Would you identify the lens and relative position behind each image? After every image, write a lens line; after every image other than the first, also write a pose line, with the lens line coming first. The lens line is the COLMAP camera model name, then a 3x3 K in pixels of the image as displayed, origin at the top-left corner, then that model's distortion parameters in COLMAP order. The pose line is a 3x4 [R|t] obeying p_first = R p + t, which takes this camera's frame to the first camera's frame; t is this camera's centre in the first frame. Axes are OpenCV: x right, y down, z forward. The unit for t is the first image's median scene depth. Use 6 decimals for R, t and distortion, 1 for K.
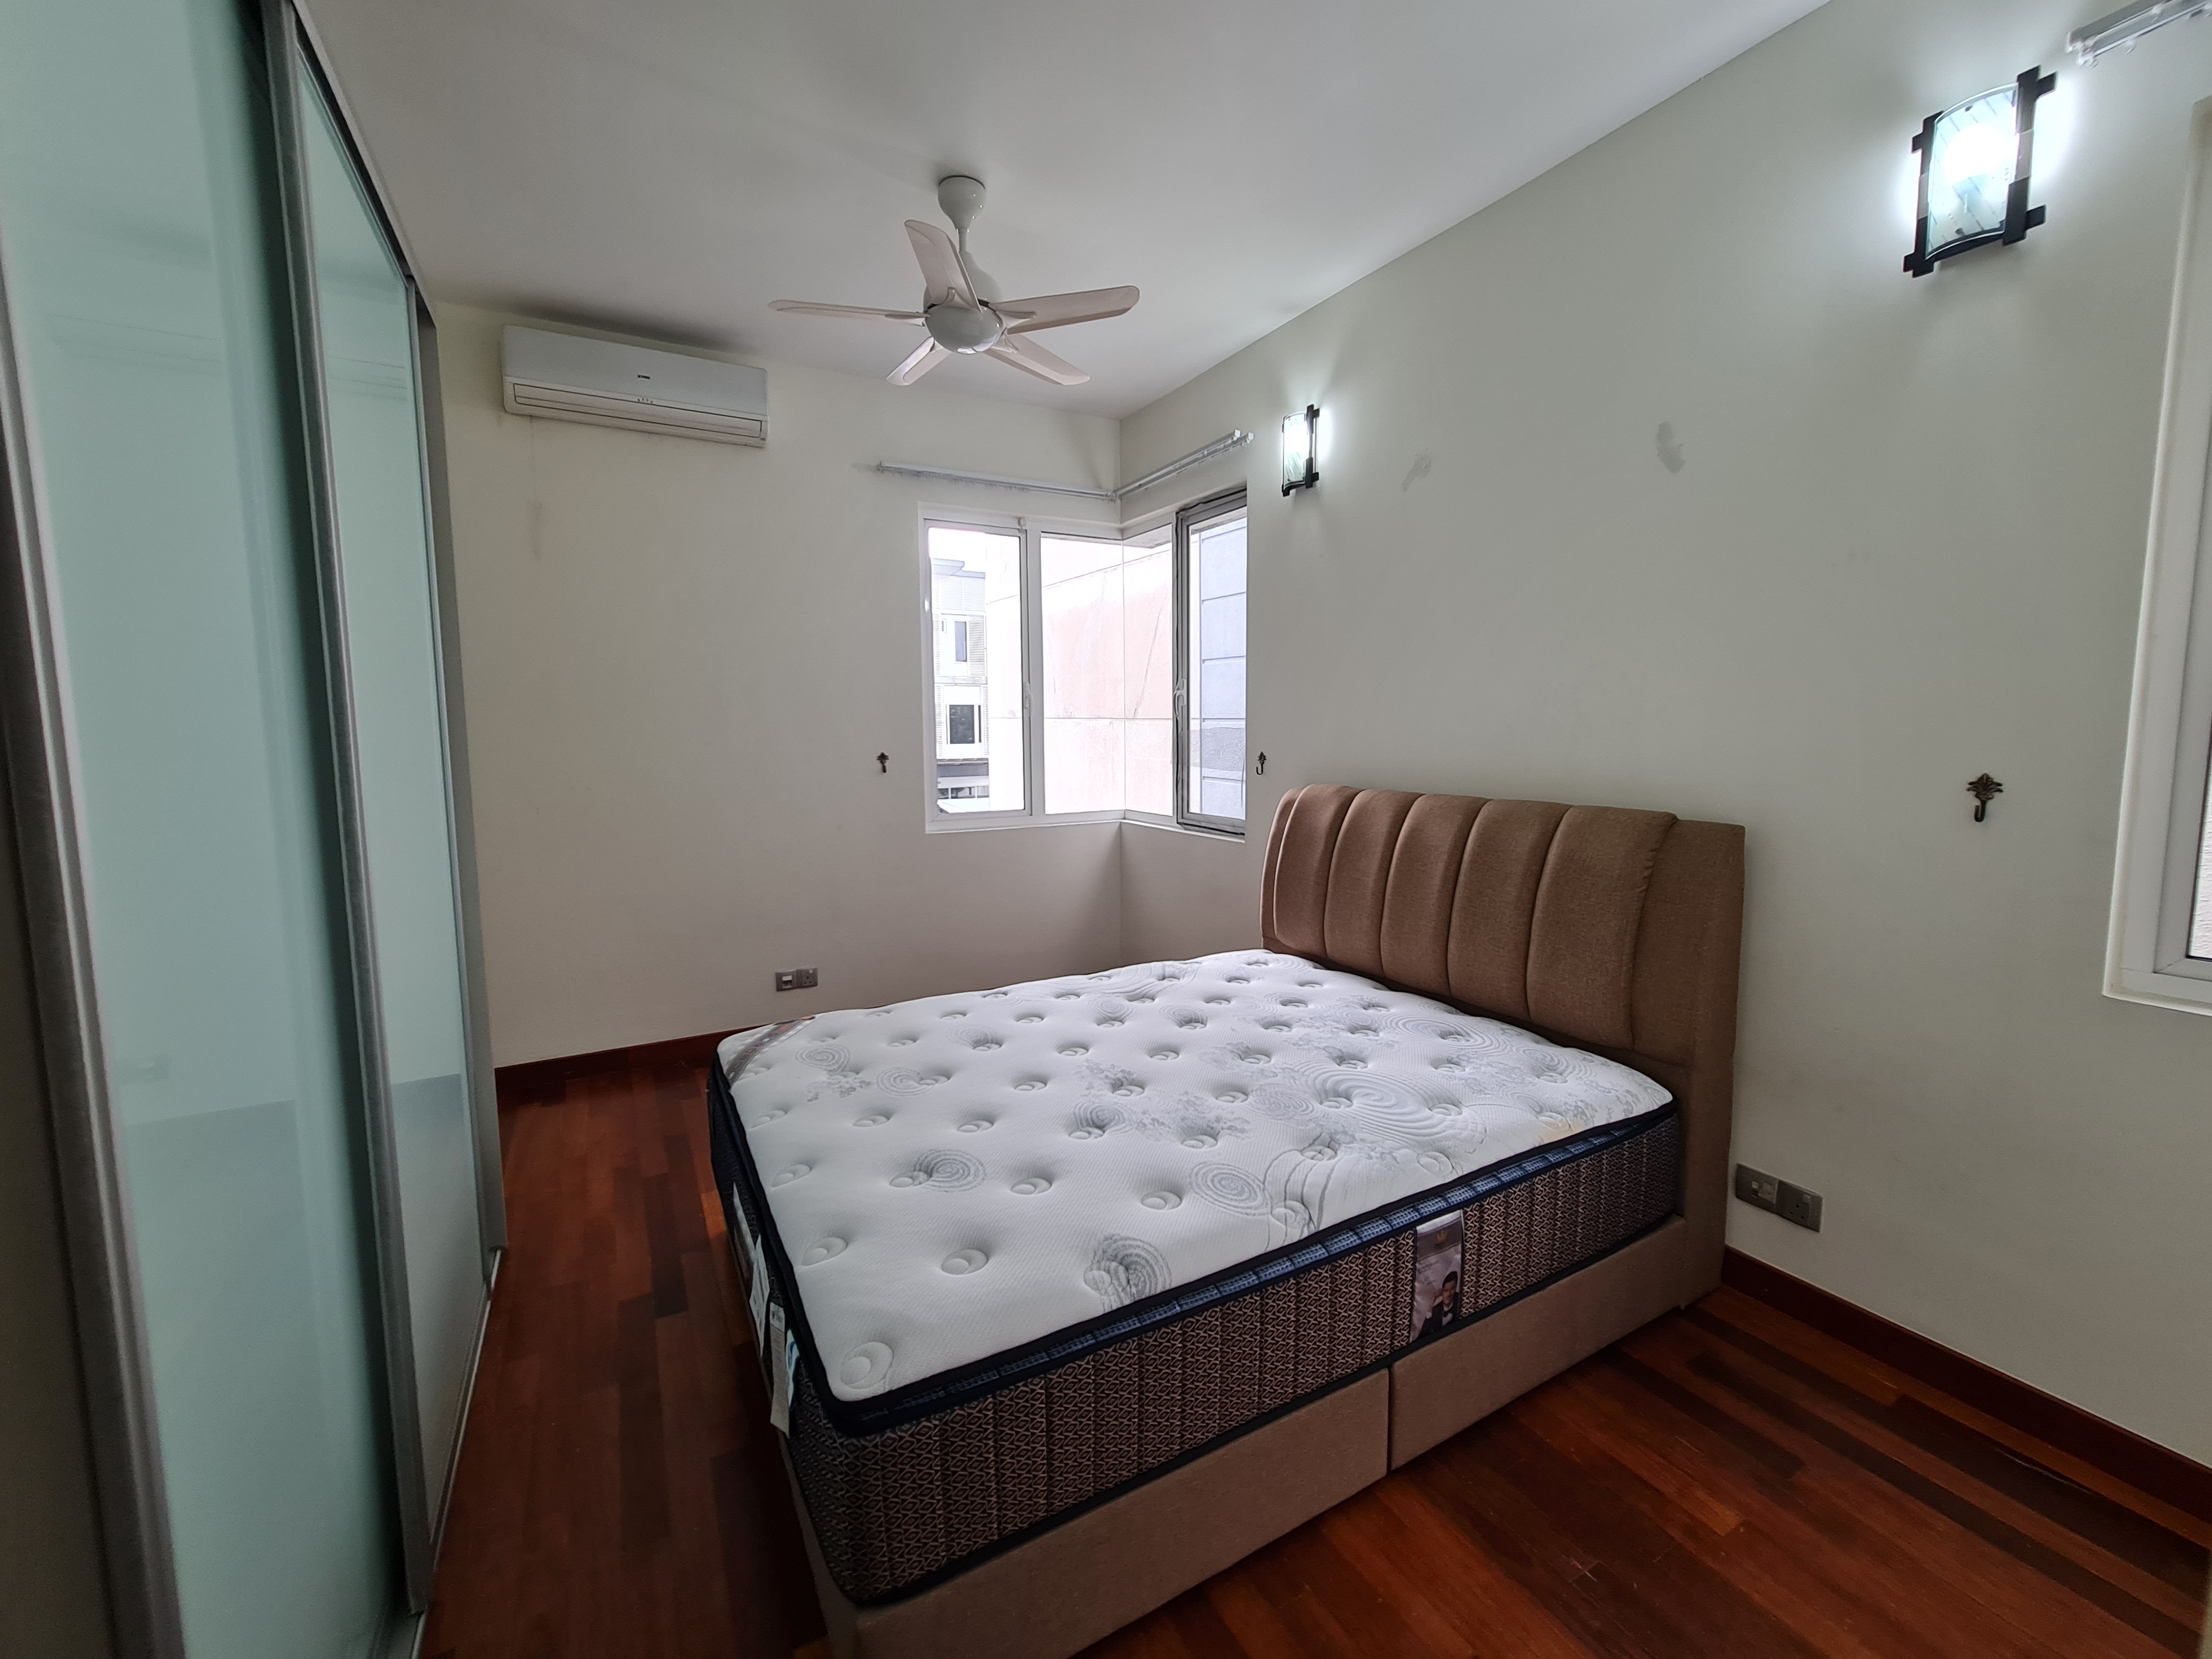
lens RADIAL K [[901.5, 0, 1109.7], [0, 901.5, 805.1], [0, 0, 1]] dist [0.001585, -0.001551]
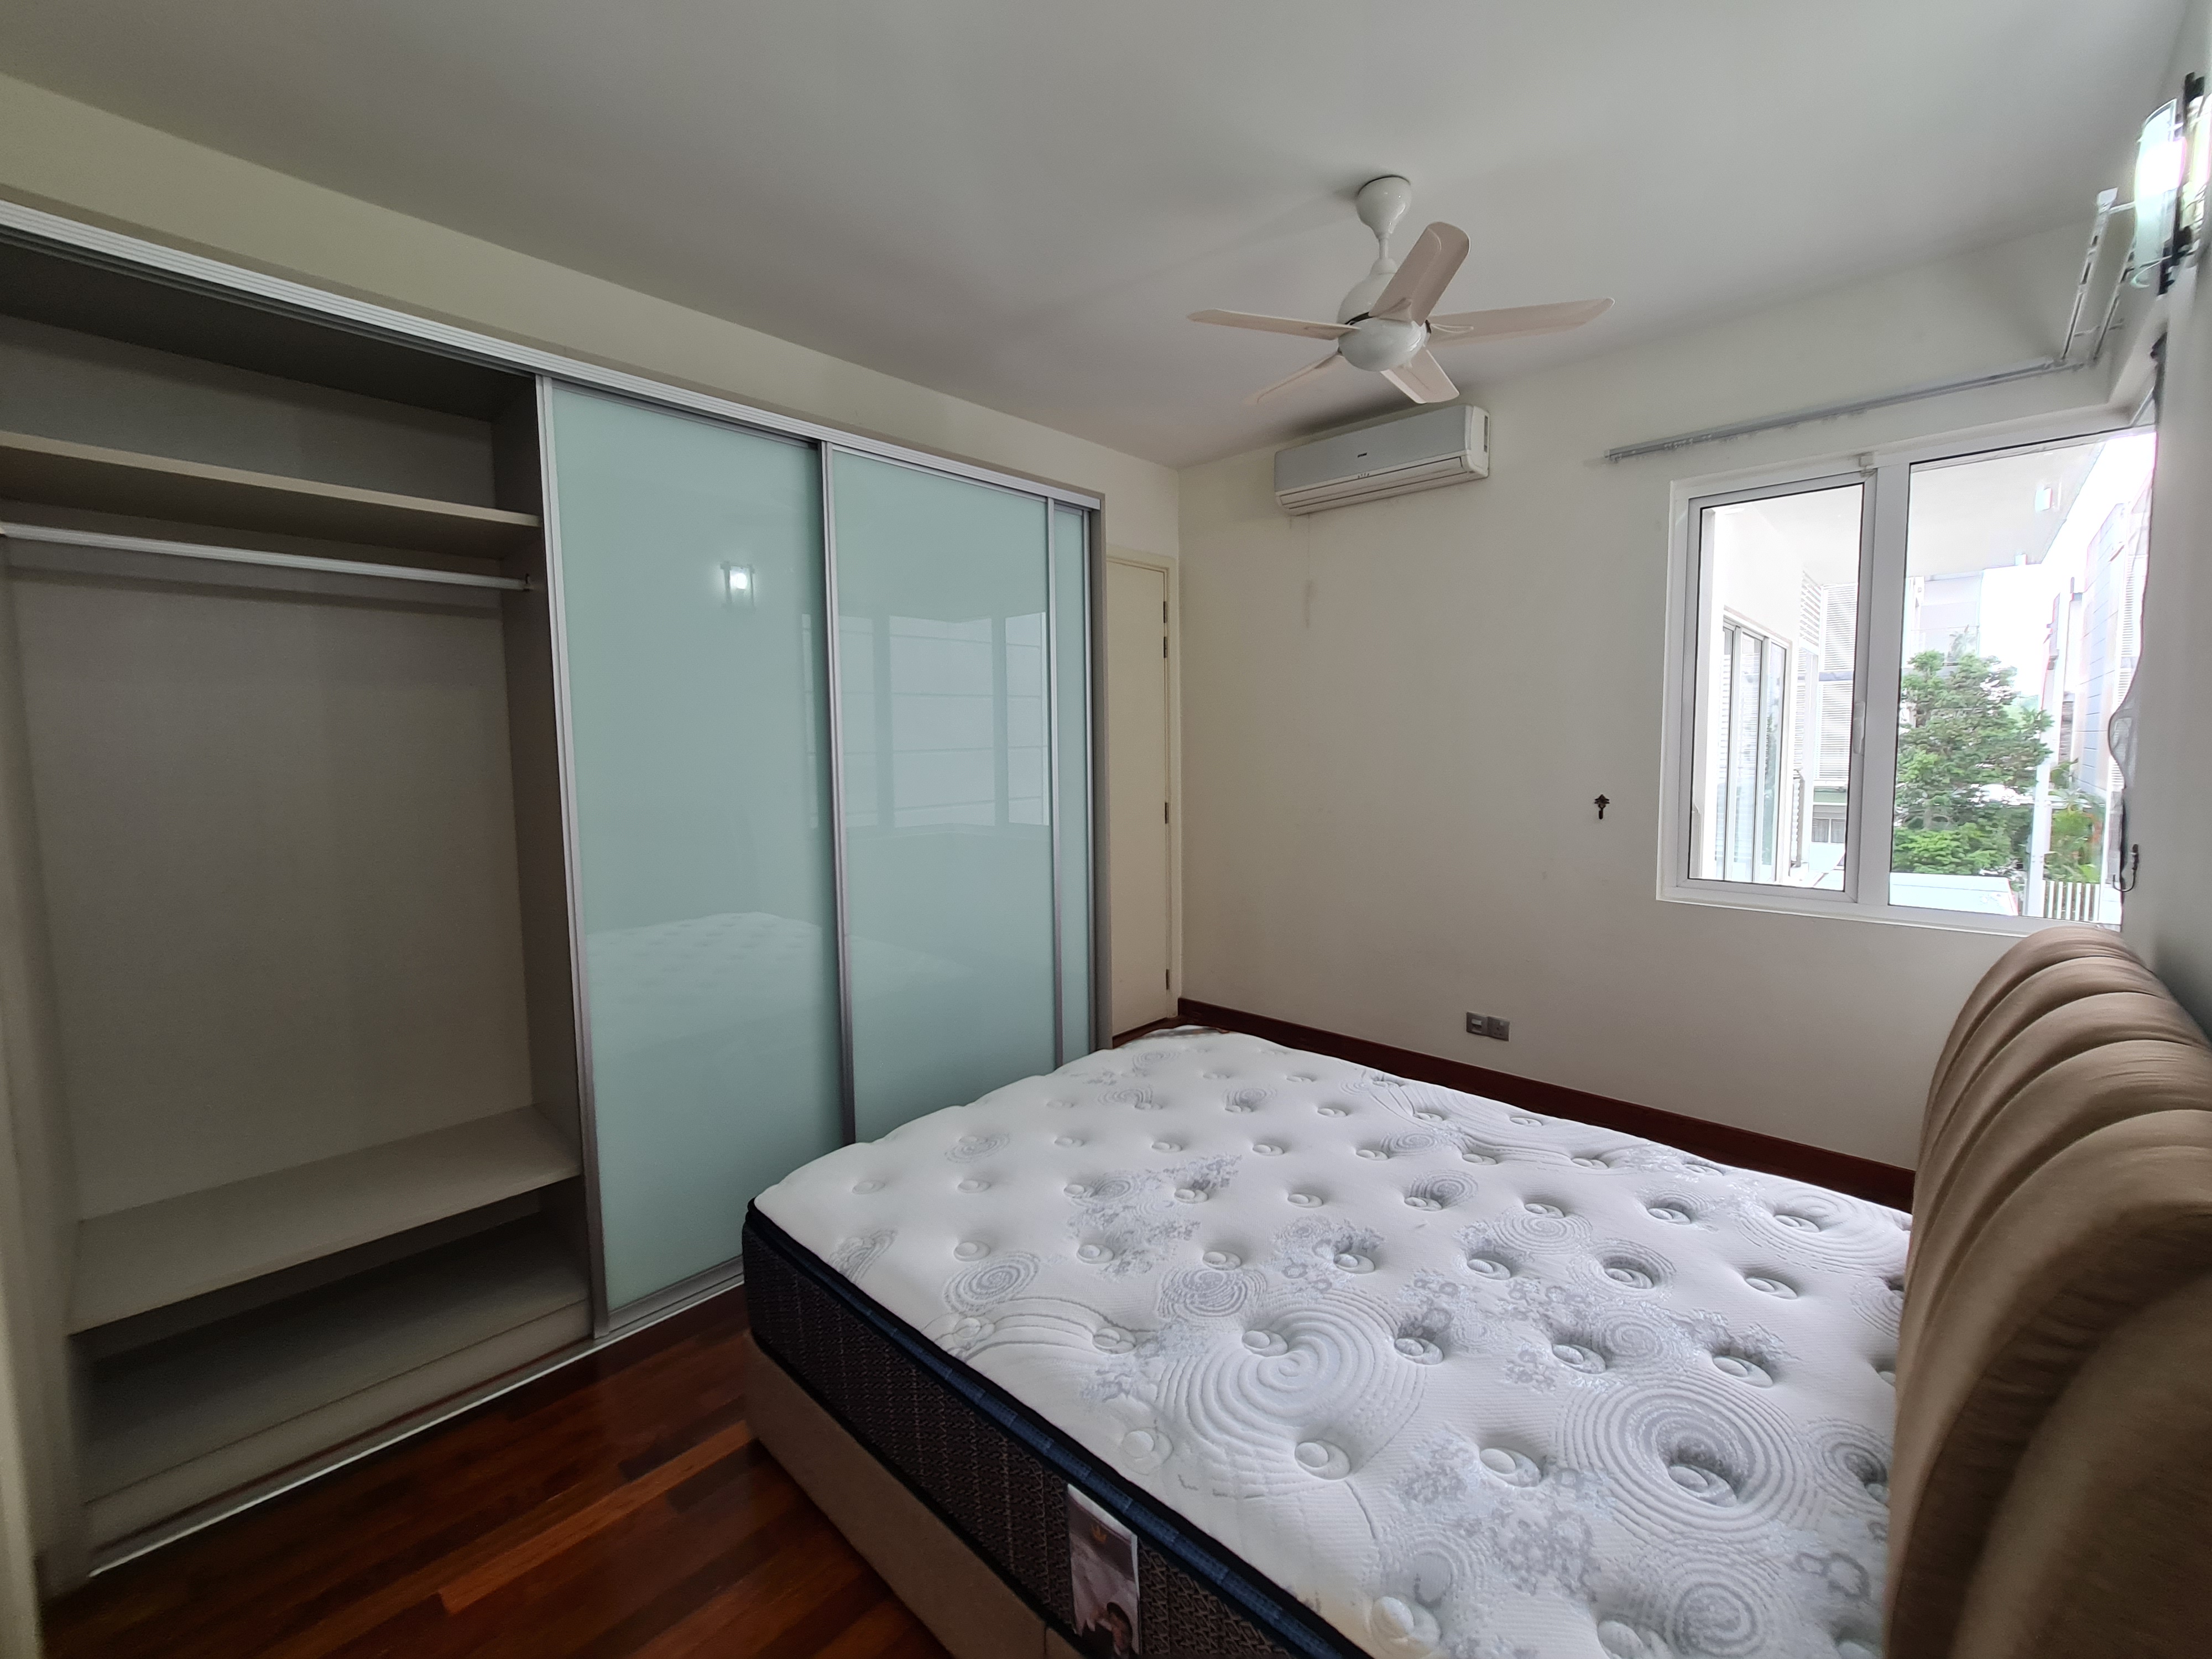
lens RADIAL K [[901.5, 0, 1118.4], [0, 901.5, 820.3], [0, 0, 1]] dist [0.001585, -0.001551]
pose [[0.307004, 0.086975, -0.947726, 0.689859], [-0.080125, 0.994642, 0.065325, -0.091289], [0.948329, 0.055881, 0.312328, 0.524060]]
